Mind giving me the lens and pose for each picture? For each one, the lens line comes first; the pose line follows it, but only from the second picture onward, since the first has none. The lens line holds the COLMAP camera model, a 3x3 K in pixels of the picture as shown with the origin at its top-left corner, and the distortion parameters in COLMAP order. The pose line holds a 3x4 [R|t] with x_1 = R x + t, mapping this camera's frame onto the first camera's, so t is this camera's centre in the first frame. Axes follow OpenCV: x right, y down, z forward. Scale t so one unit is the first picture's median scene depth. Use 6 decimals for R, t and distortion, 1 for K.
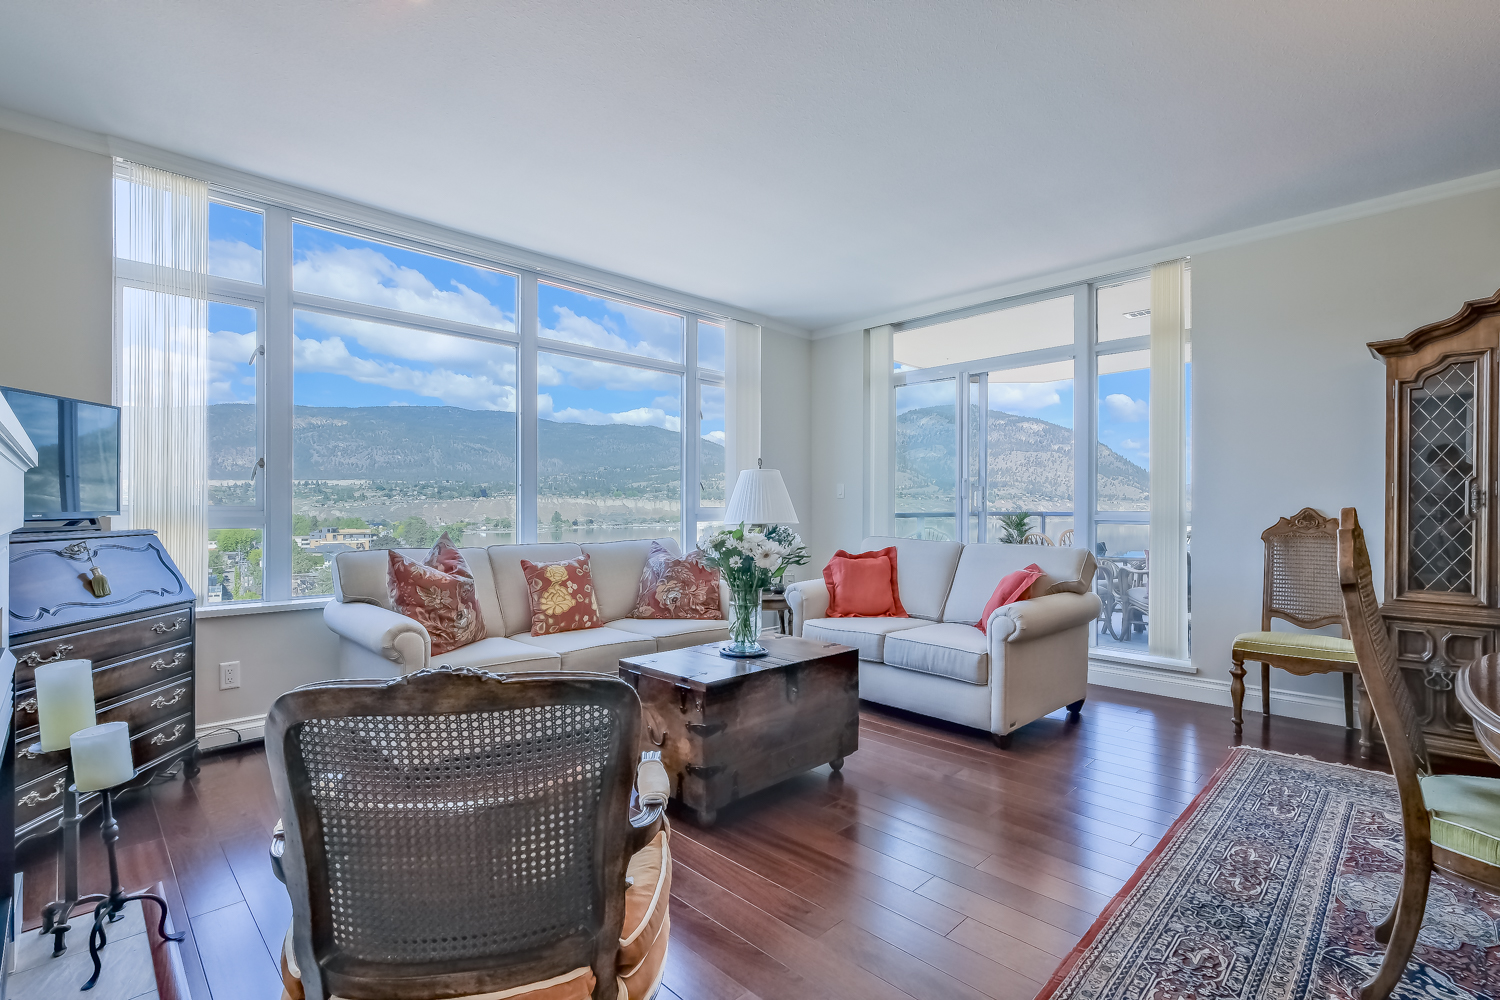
lens RADIAL K [[699.4, 0, 739.3], [0, 699.4, 503.7], [0, 0, 1]] dist [-0.000127, -0.001828]
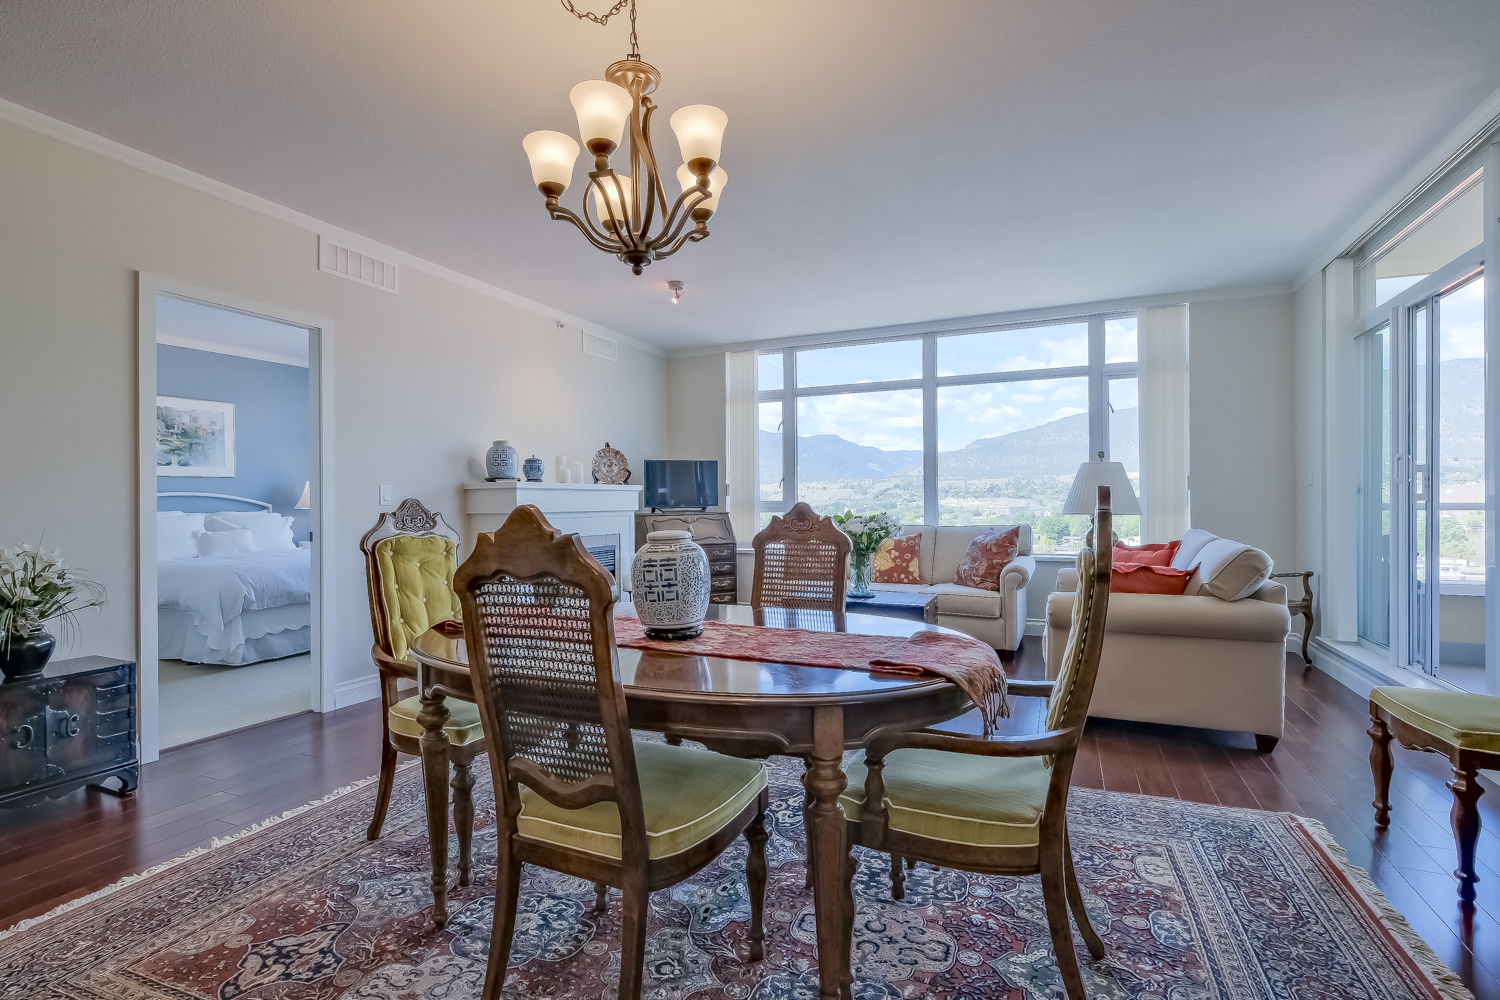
lens RADIAL K [[699.4, 0, 736.9], [0, 699.4, 502.6], [0, 0, 1]] dist [-0.000127, -0.001828]
pose [[0.364219, -0.001122, -0.931313, 0.972301], [0.014566, 0.999884, 0.004492, -0.001792], [0.931200, -0.015201, 0.364193, 0.136486]]
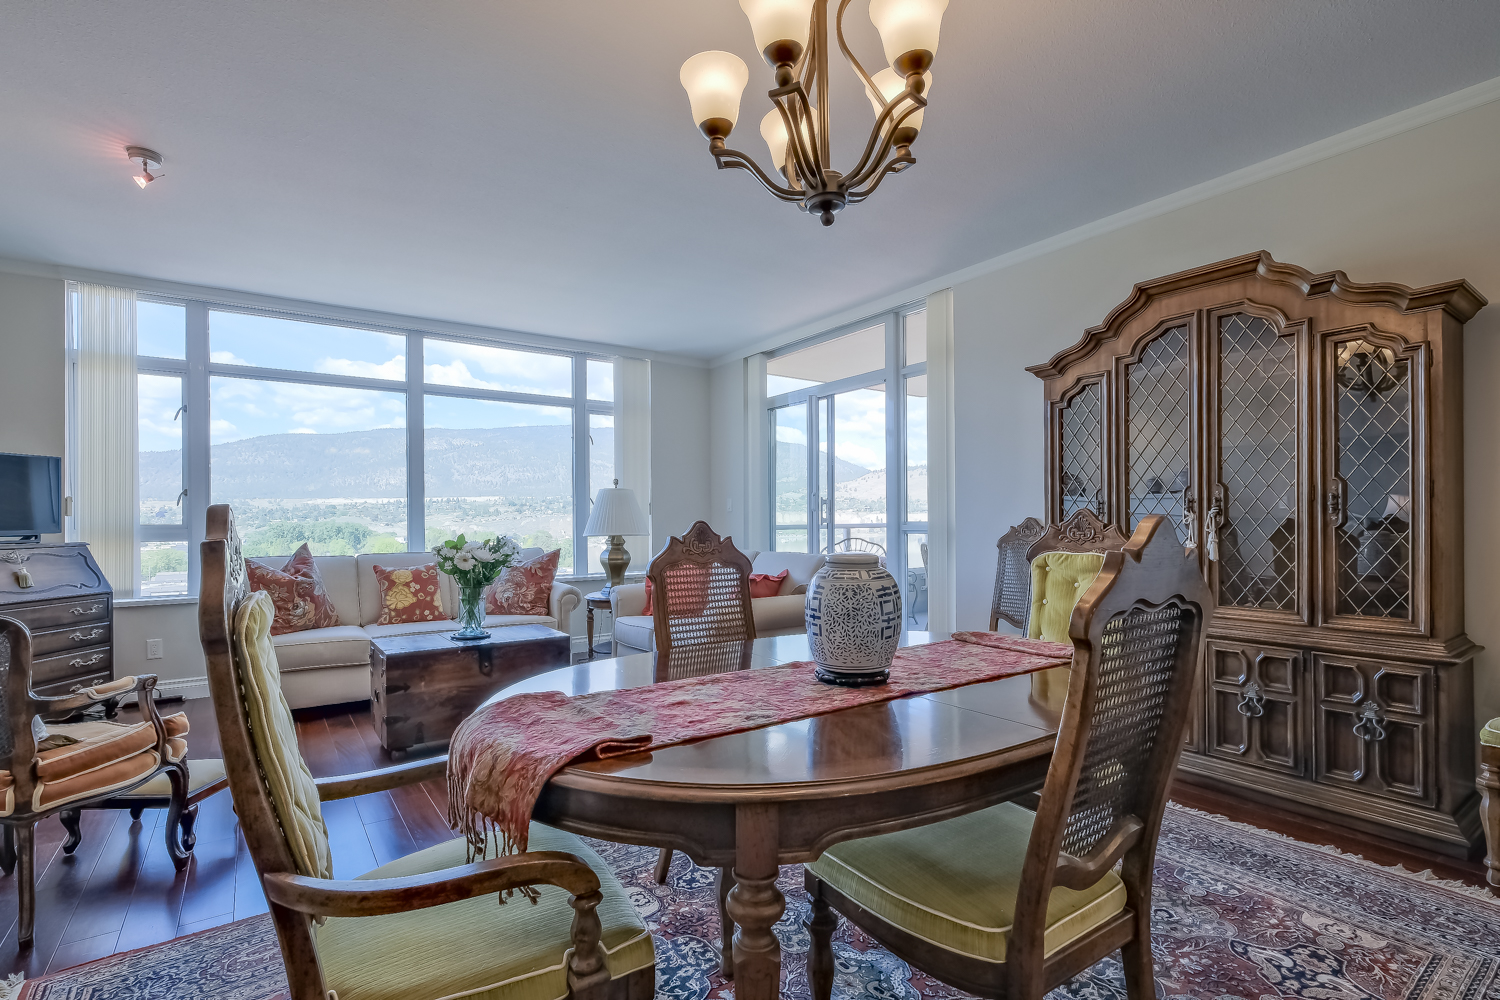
lens RADIAL K [[699.4, 0, 742.6], [0, 699.4, 520.1], [0, 0, 1]] dist [-0.000127, -0.001828]
pose [[0.987722, -0.008976, -0.155963, 0.505184], [0.010005, 0.999933, 0.005817, -0.001777], [0.155900, -0.007306, 0.987746, -0.133655]]
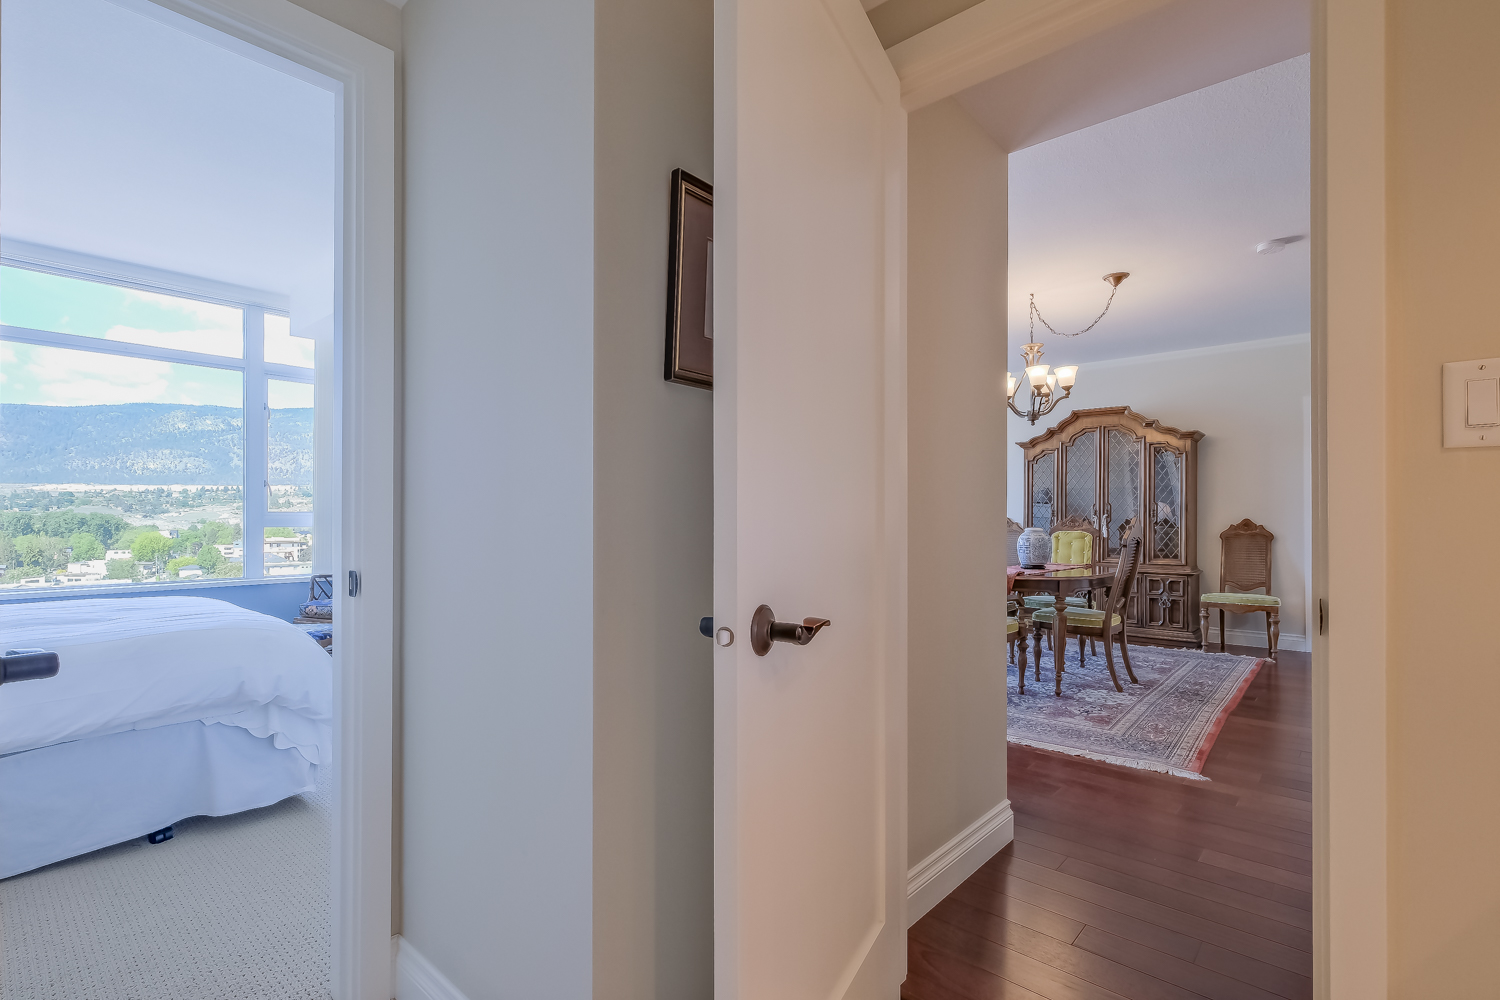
lens RADIAL K [[699.4, 0, 733.5], [0, 699.4, 520.3], [0, 0, 1]] dist [-0.000127, -0.001828]
pose [[0.997295, 0.001600, 0.073482, -0.122723], [-0.002520, 0.999920, 0.012429, -0.009078], [-0.073456, -0.012580, 0.997219, -0.924825]]
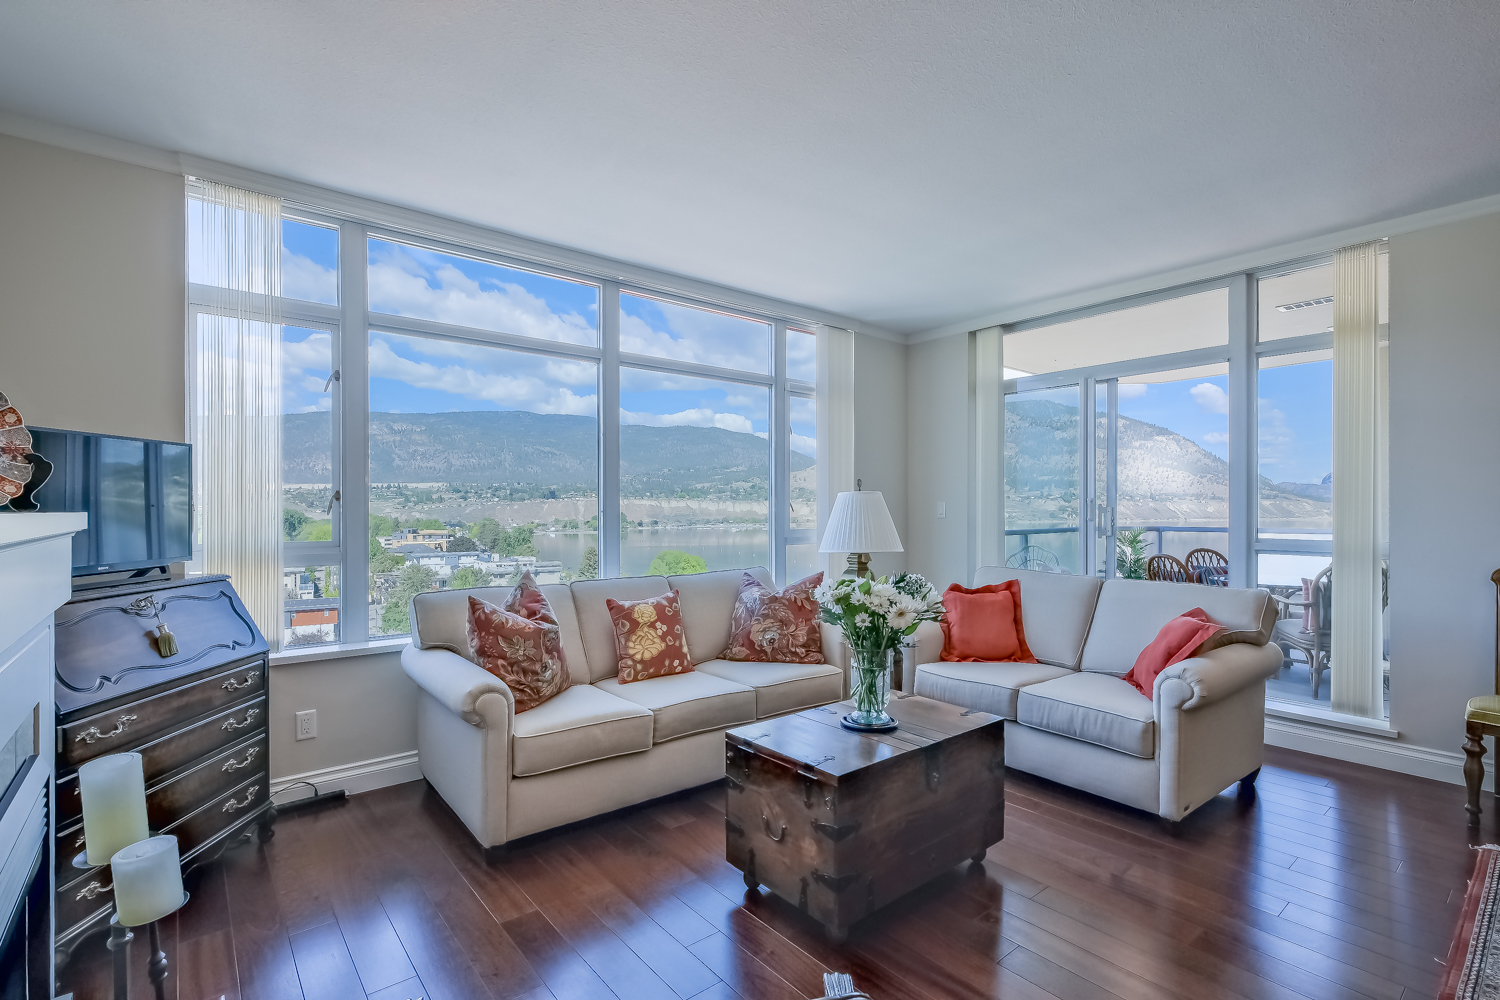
lens RADIAL K [[699.4, 0, 736.9], [0, 699.4, 509.3], [0, 0, 1]] dist [-0.000127, -0.001828]
pose [[0.995668, -0.002707, -0.092945, -0.053644], [0.003368, 0.999970, 0.006950, -0.039525], [0.092924, -0.007233, 0.995647, 0.099570]]
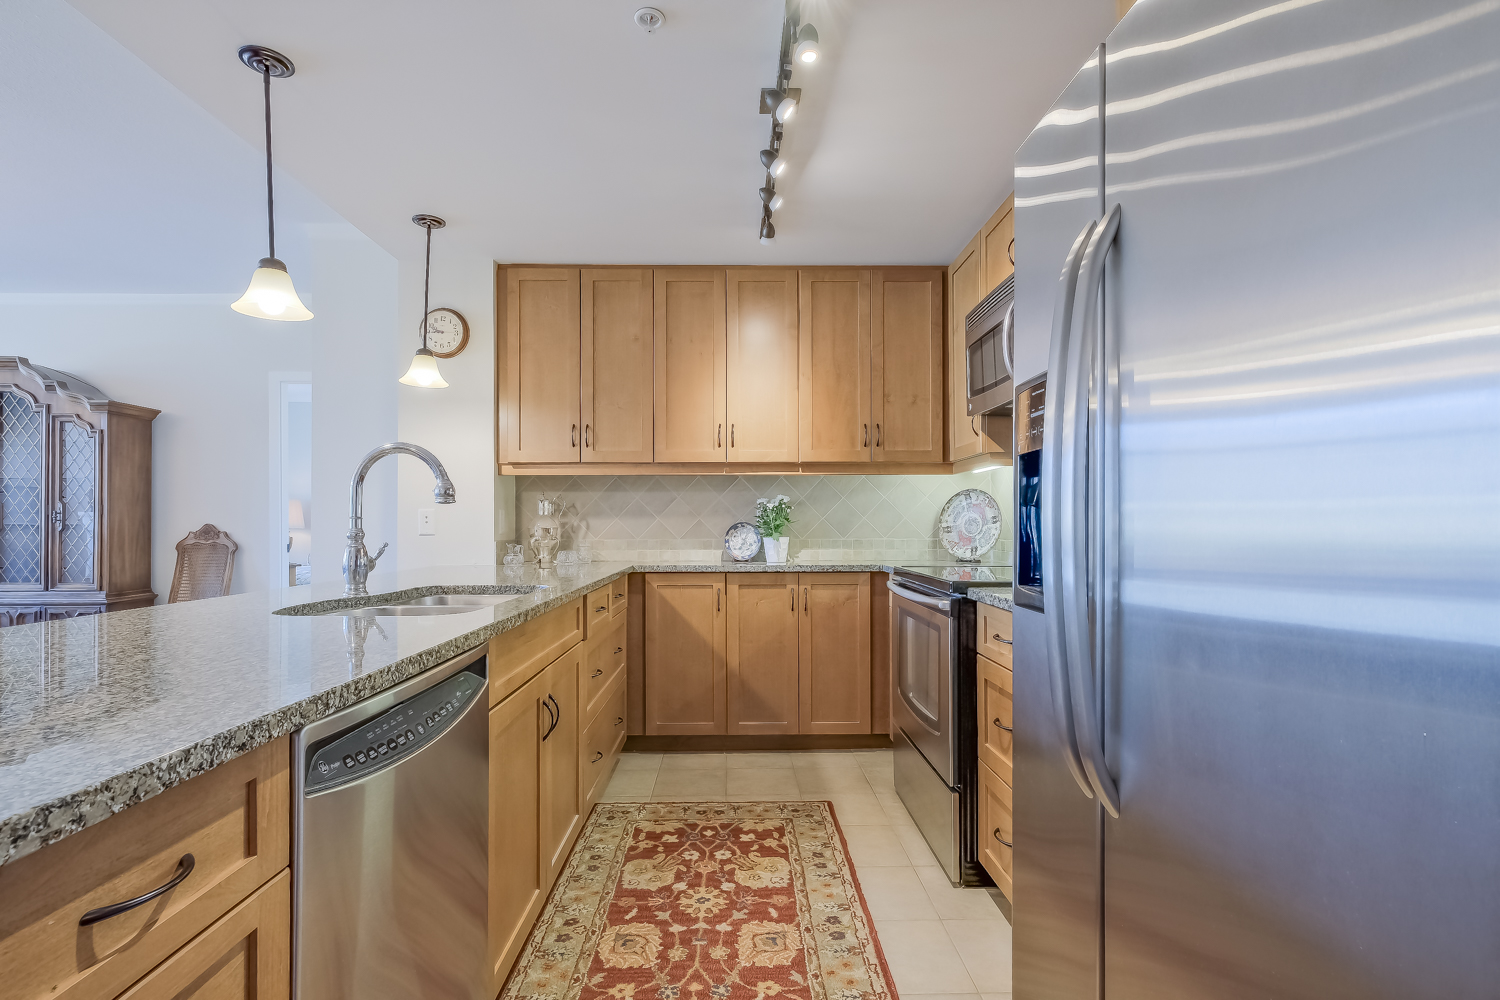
lens RADIAL K [[699.4, 0, 745.6], [0, 699.4, 518.9], [0, 0, 1]] dist [-0.000127, -0.001828]
pose [[0.680850, 0.003908, 0.732412, 0.879722], [-0.005047, 0.999987, -0.000643, -0.009439], [-0.732405, -0.003259, 0.680861, -0.936214]]
